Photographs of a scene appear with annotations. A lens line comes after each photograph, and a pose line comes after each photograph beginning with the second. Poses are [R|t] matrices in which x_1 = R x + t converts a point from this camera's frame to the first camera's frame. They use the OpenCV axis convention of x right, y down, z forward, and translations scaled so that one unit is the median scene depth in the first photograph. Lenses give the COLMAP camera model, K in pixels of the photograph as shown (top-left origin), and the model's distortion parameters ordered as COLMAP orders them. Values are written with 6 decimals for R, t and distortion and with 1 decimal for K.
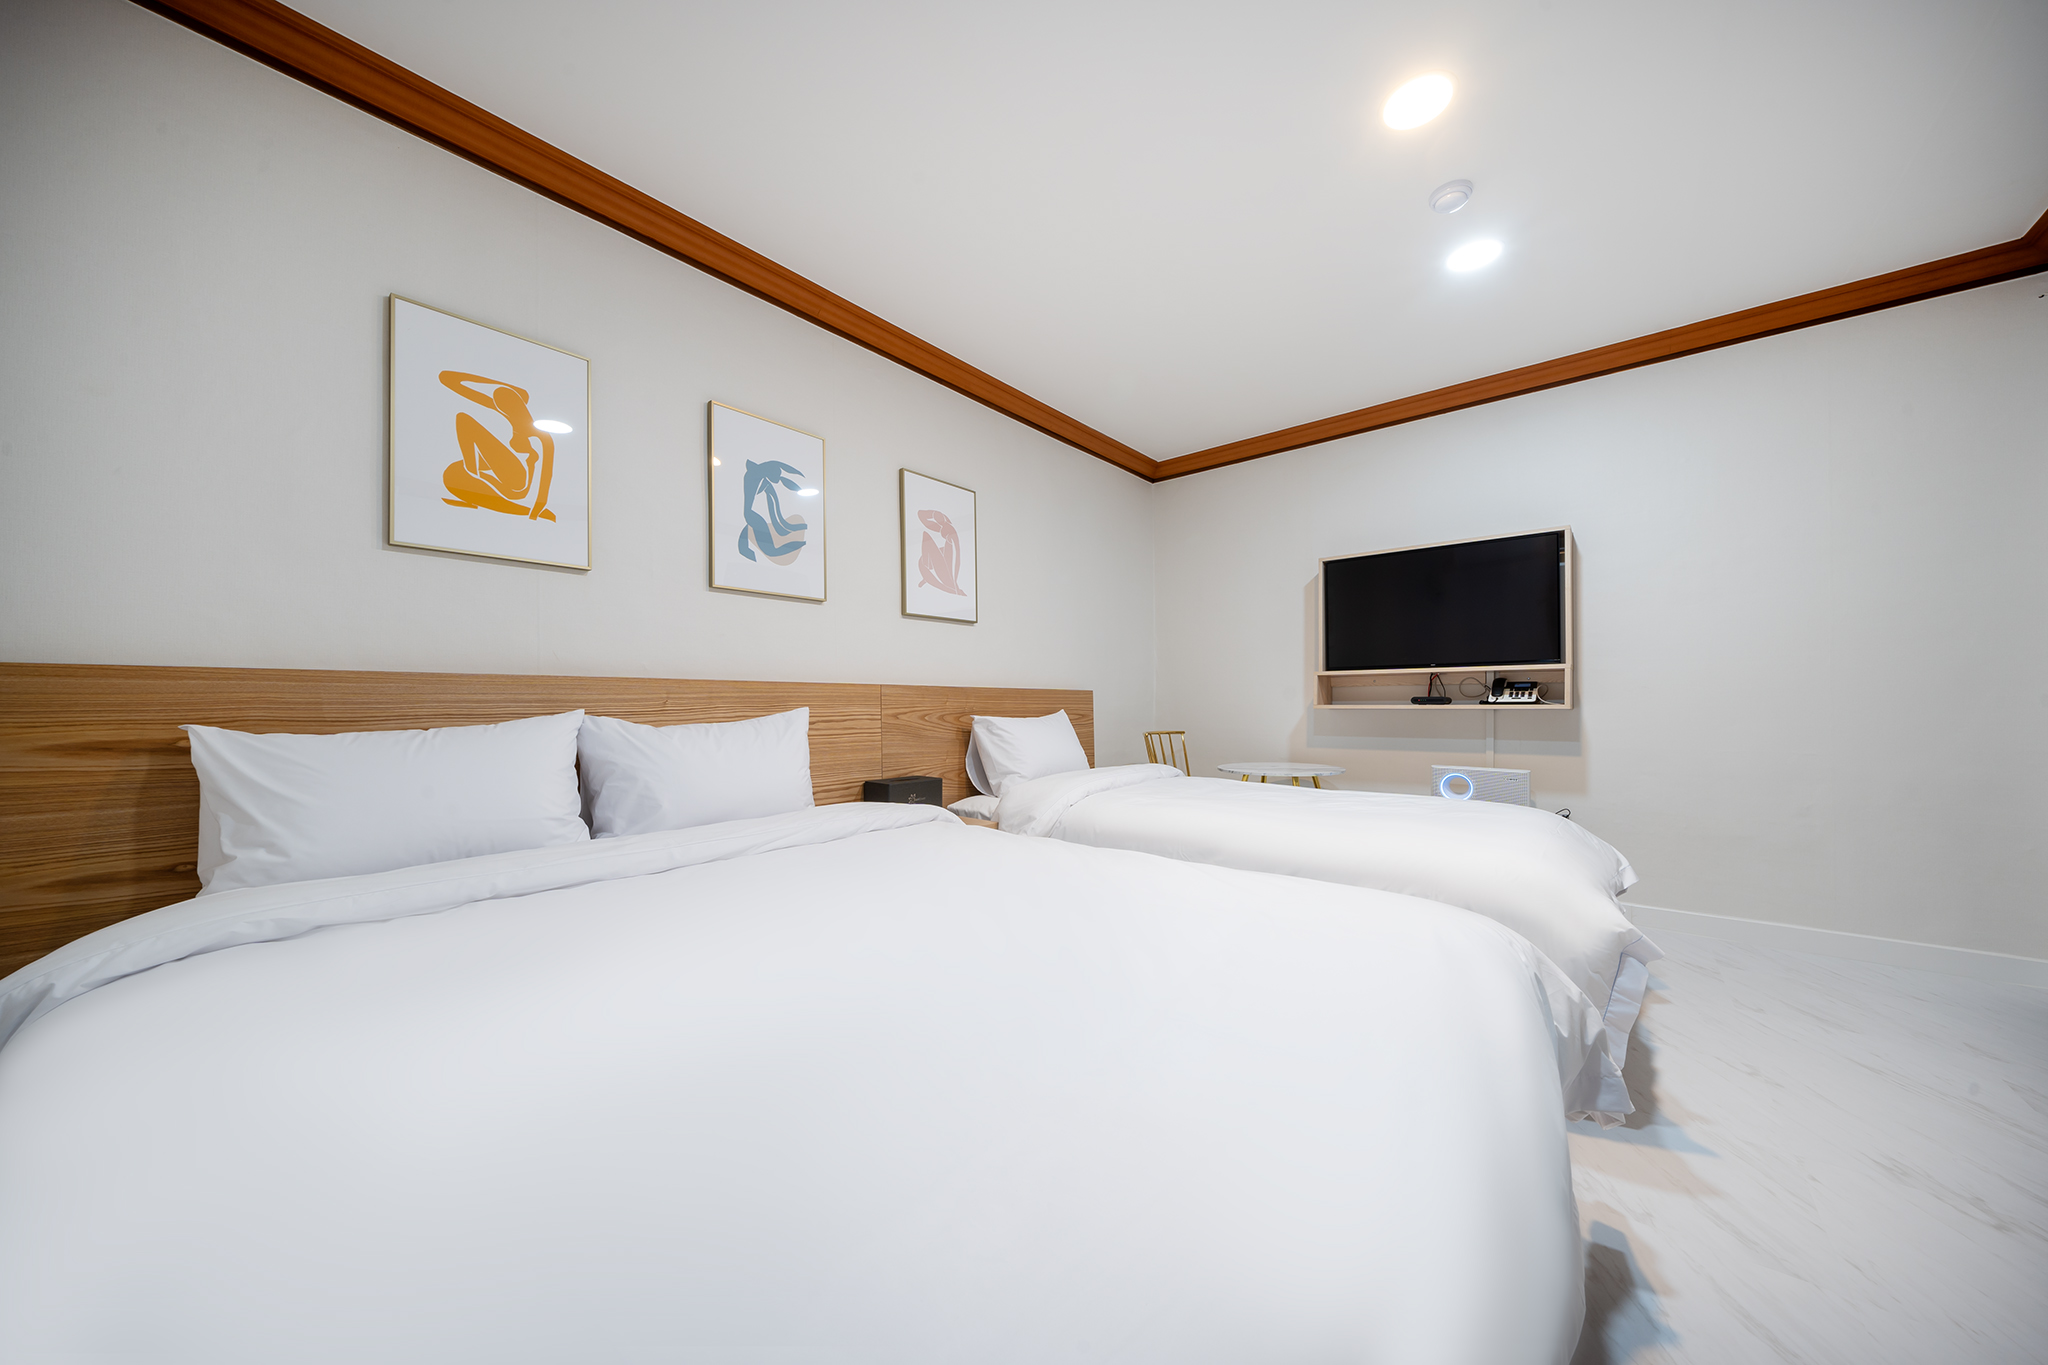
lens RADIAL K [[694.6, 0, 1027.5], [0, 694.6, 703.4], [0, 0, 1]] dist [-0.007406, -0.000170]
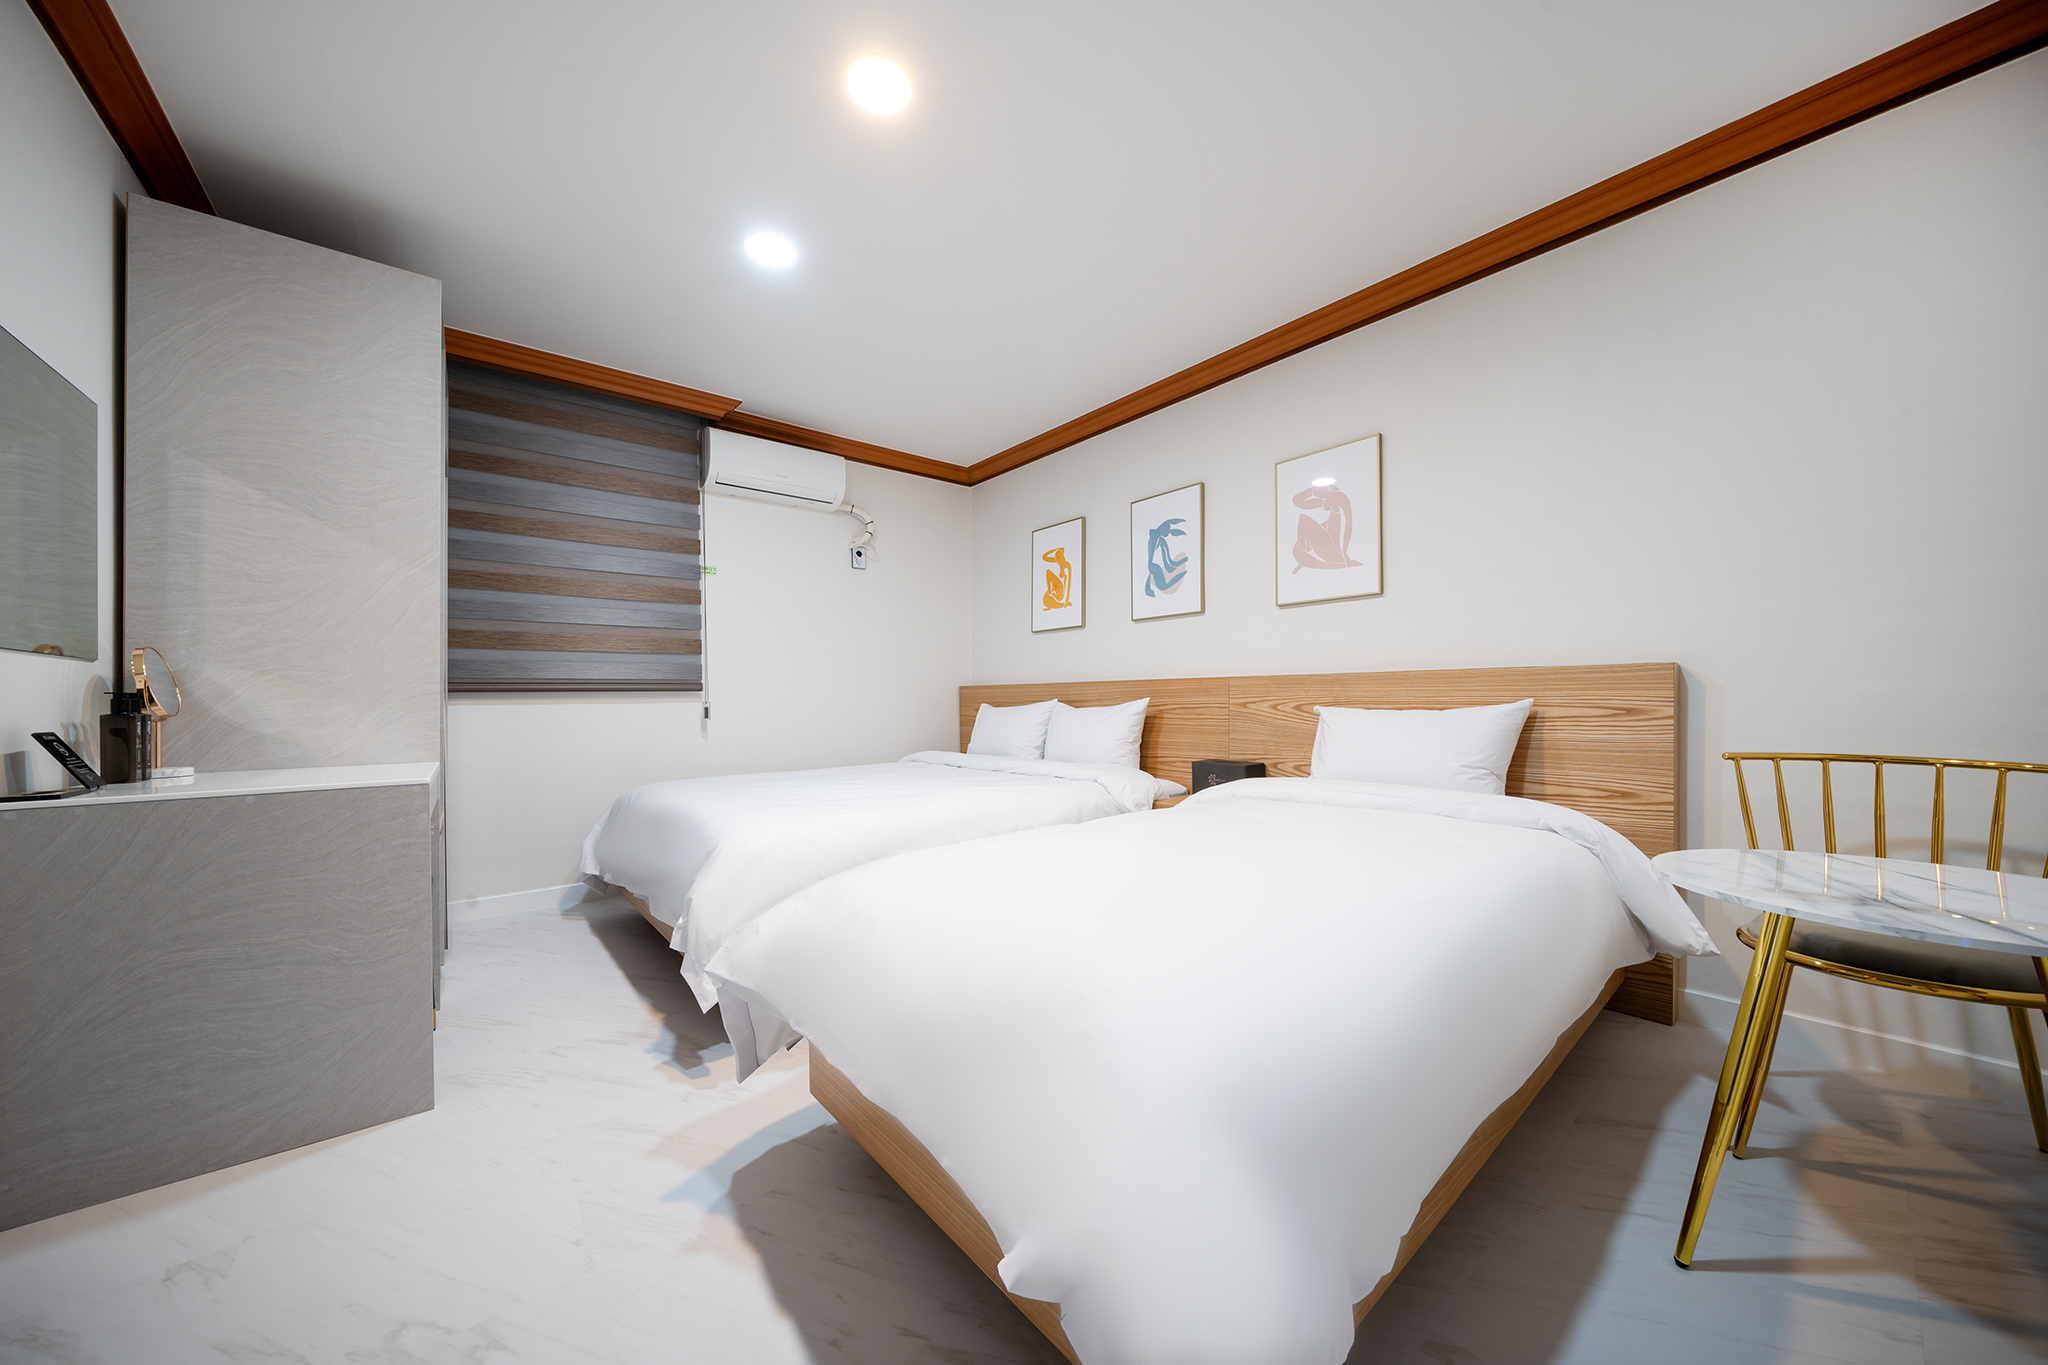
lens RADIAL K [[694.6, 0, 1027.5], [0, 694.6, 703.4], [0, 0, 1]] dist [-0.007406, -0.000170]
pose [[-0.172495, 0.011022, -0.984949, 0.928802], [0.014244, 0.999861, 0.008694, 0.001363], [0.984907, -0.012530, -0.172628, 0.840638]]
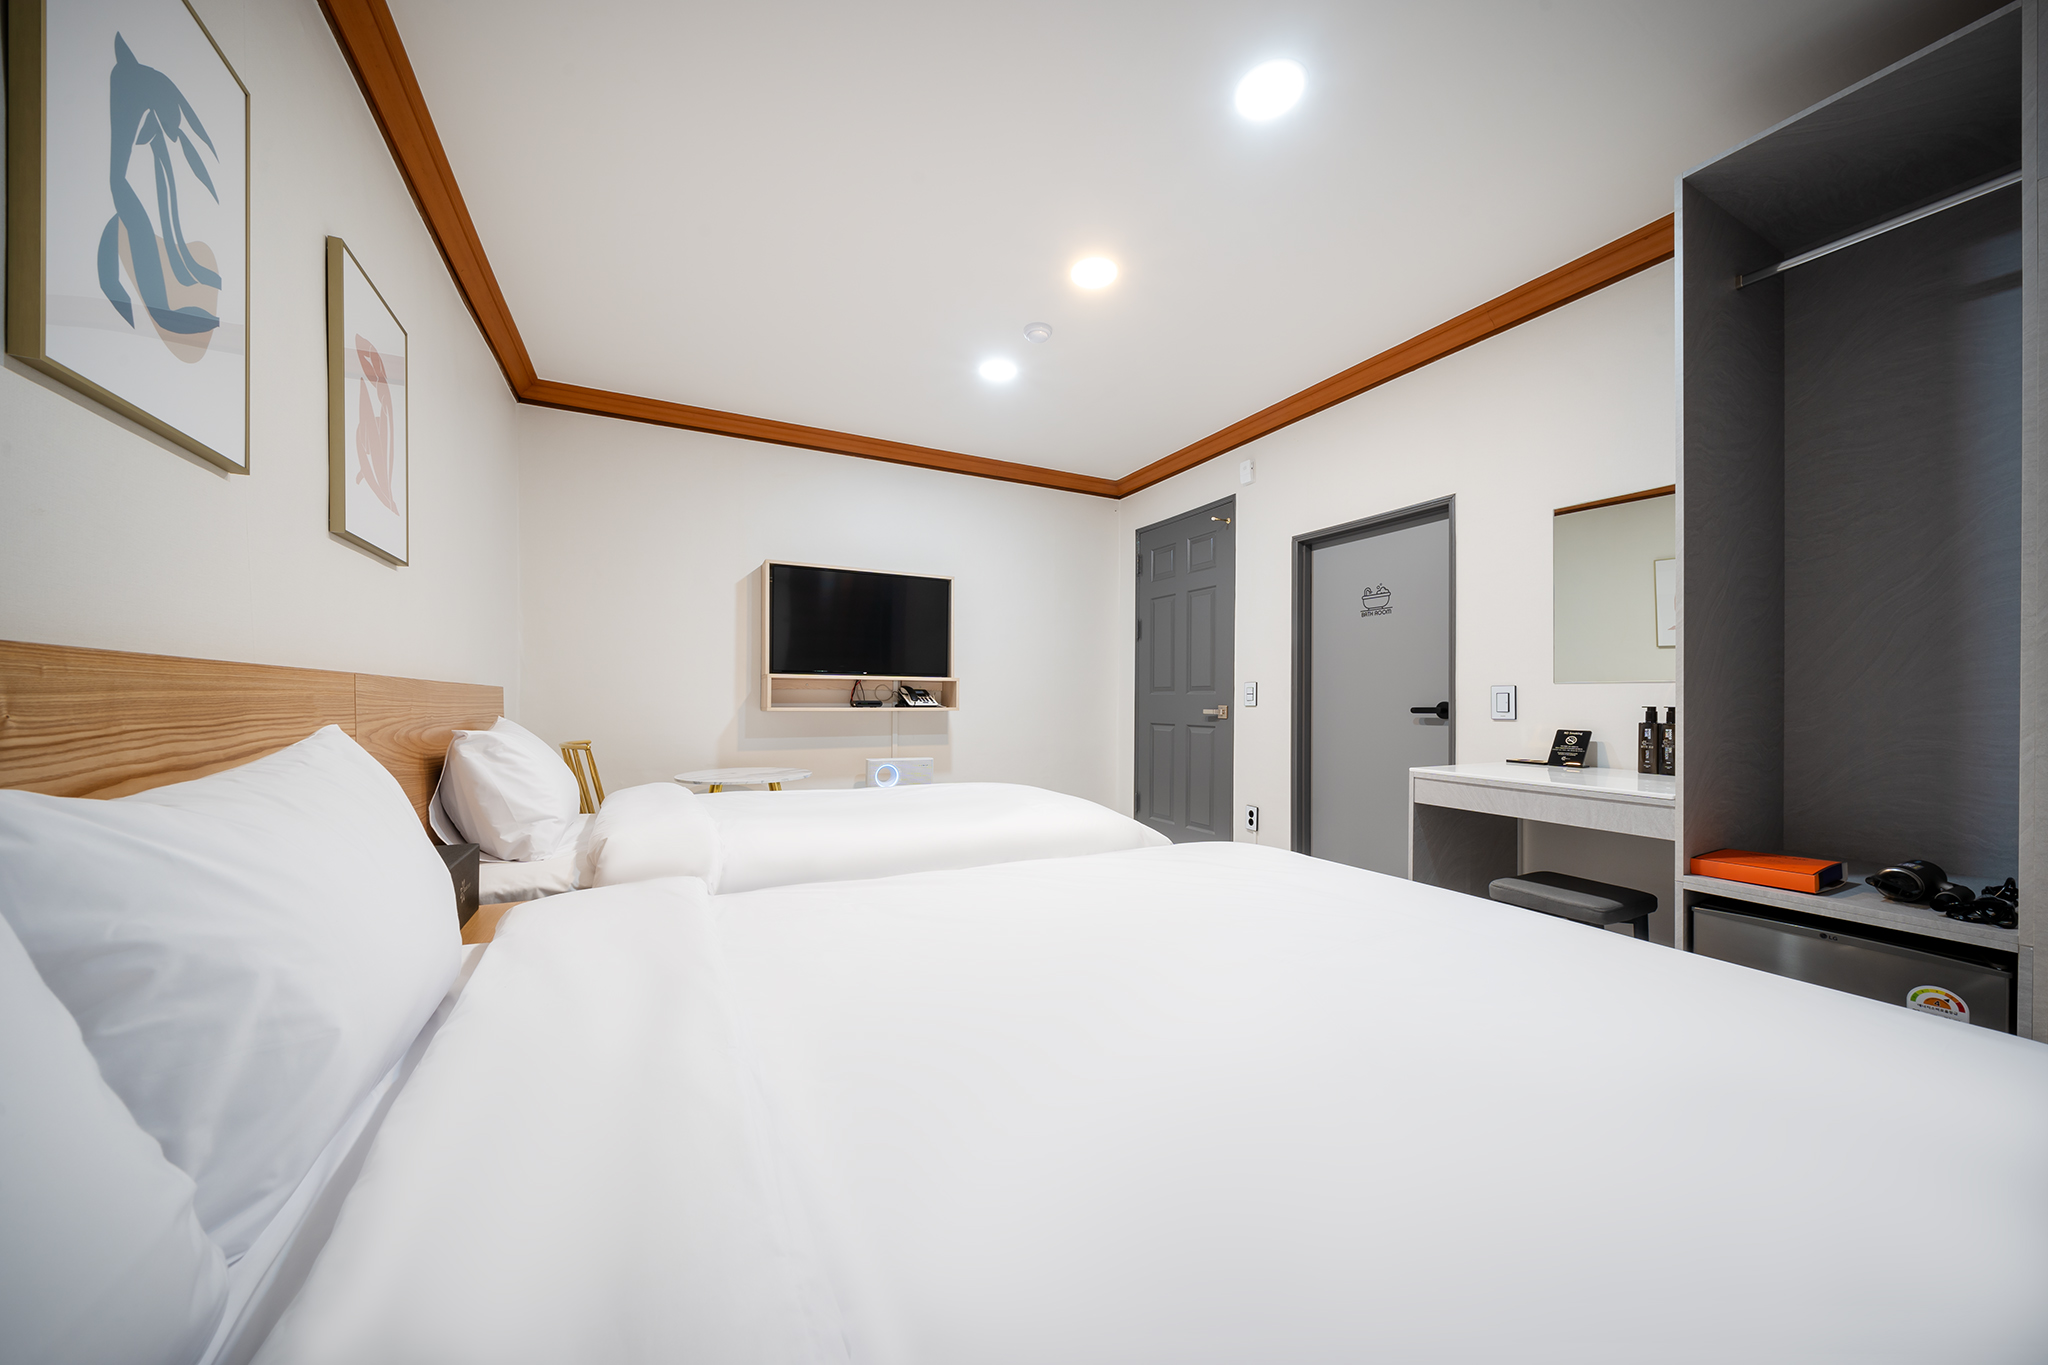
lens RADIAL K [[694.6, 0, 1027.5], [0, 694.6, 703.4], [0, 0, 1]] dist [-0.007406, -0.000170]
pose [[0.375165, 0.001267, 0.926957, -0.467302], [-0.006744, 0.999976, 0.001363, -0.009632], [-0.926934, -0.006763, 0.375165, 0.367054]]
